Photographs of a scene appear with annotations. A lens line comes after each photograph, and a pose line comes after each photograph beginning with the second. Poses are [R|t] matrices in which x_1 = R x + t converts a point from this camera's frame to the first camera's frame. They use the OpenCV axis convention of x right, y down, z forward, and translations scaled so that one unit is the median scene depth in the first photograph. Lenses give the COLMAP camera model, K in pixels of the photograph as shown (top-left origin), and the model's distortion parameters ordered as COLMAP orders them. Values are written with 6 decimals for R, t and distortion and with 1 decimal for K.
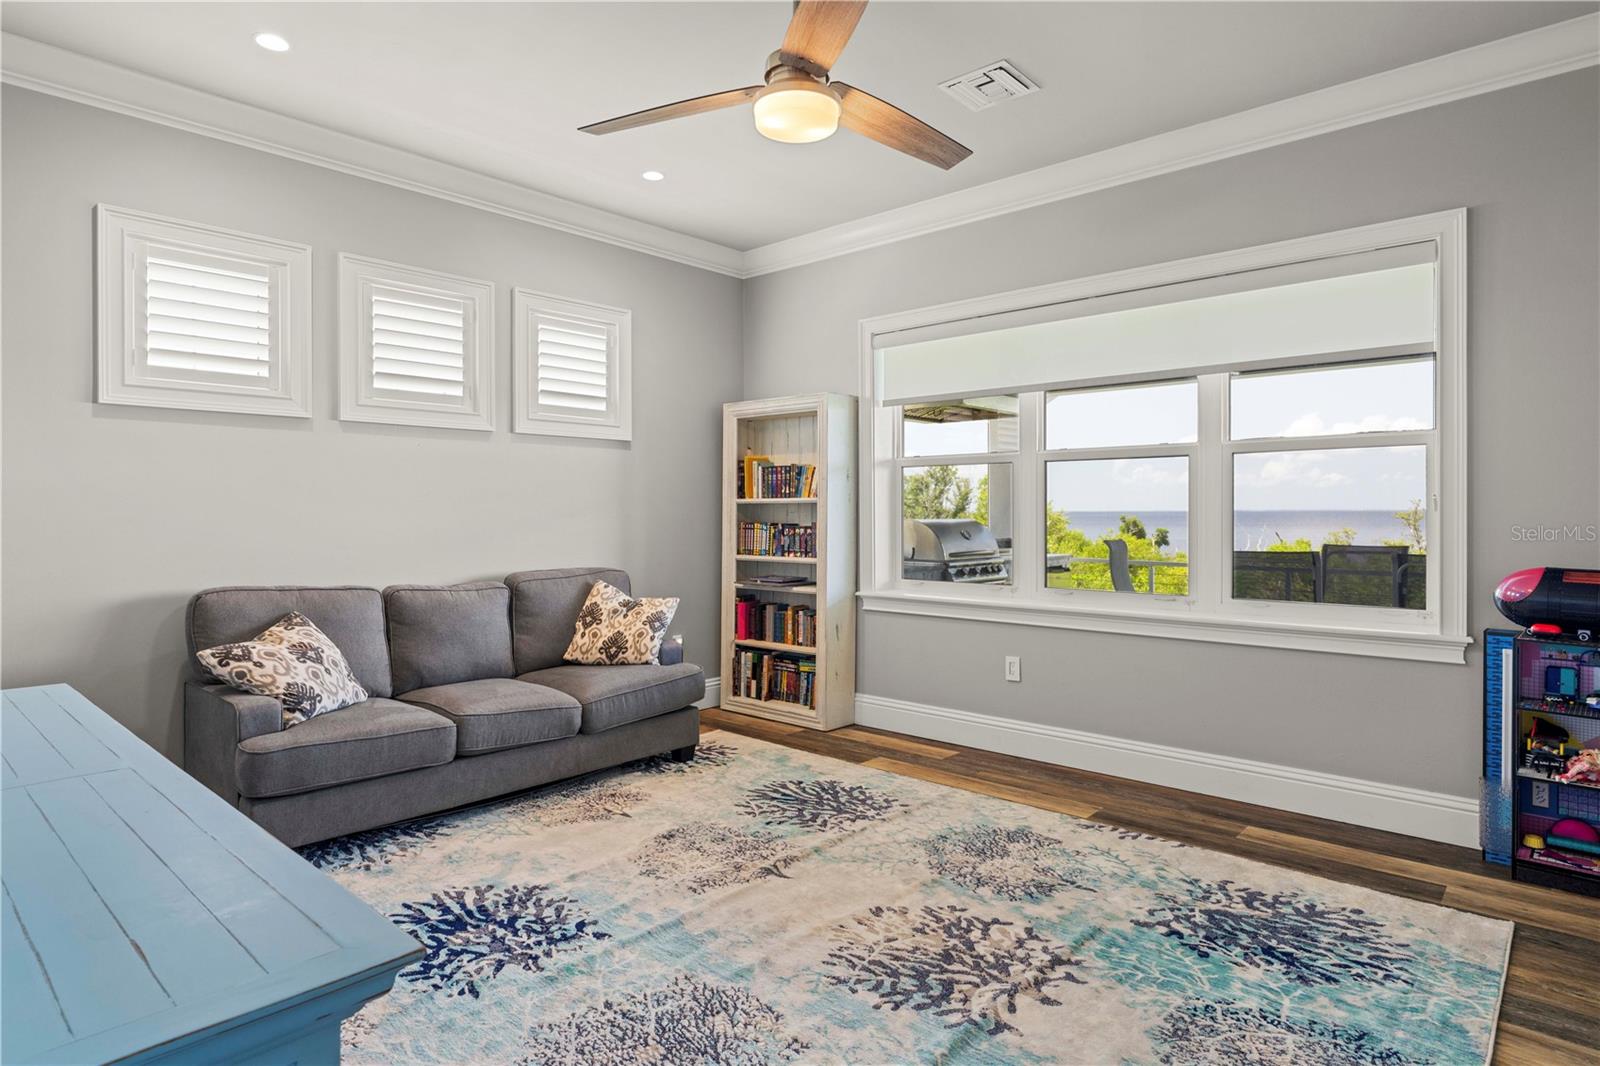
lens RADIAL K [[883.5, 0, 799.8], [0, 883.5, 524.7], [0, 0, 1]] dist [-0.013257, 0.005105]
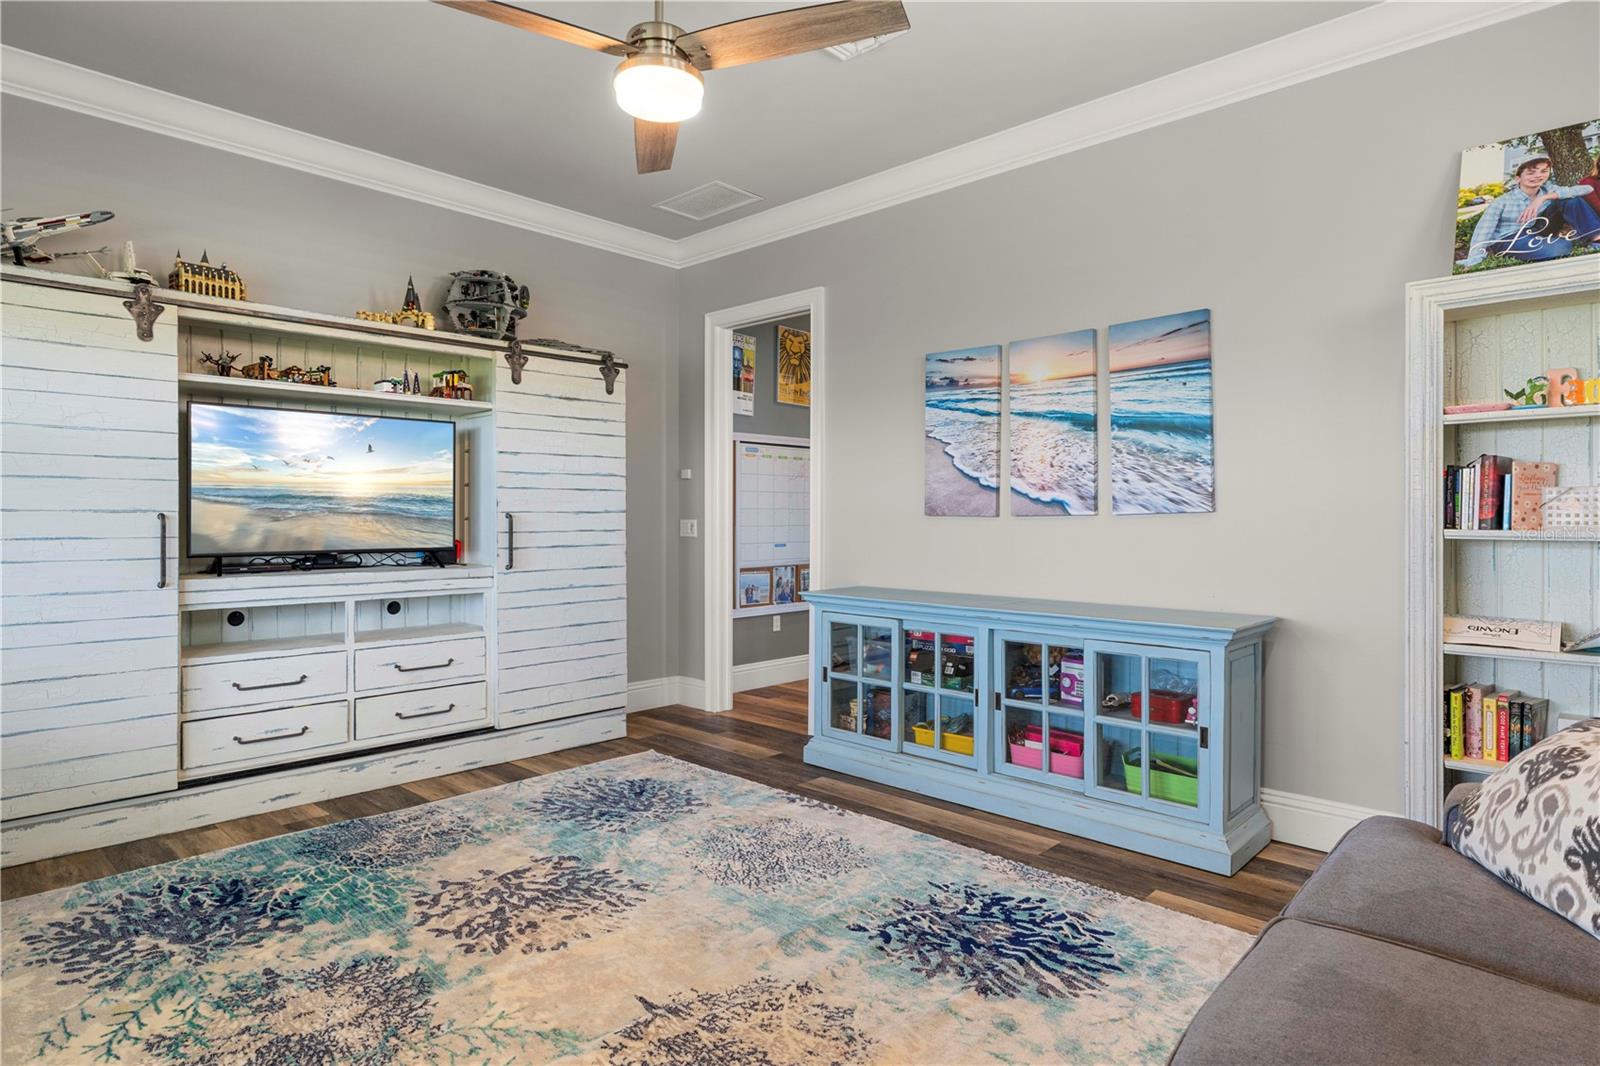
lens RADIAL K [[883.5, 0, 800.1], [0, 883.5, 523.2], [0, 0, 1]] dist [-0.013257, 0.005105]
pose [[-0.999772, -0.001418, 0.021301, -0.179739], [-0.000989, 0.999797, 0.020127, -0.003366], [-0.021325, 0.020101, -0.999571, 1.955959]]
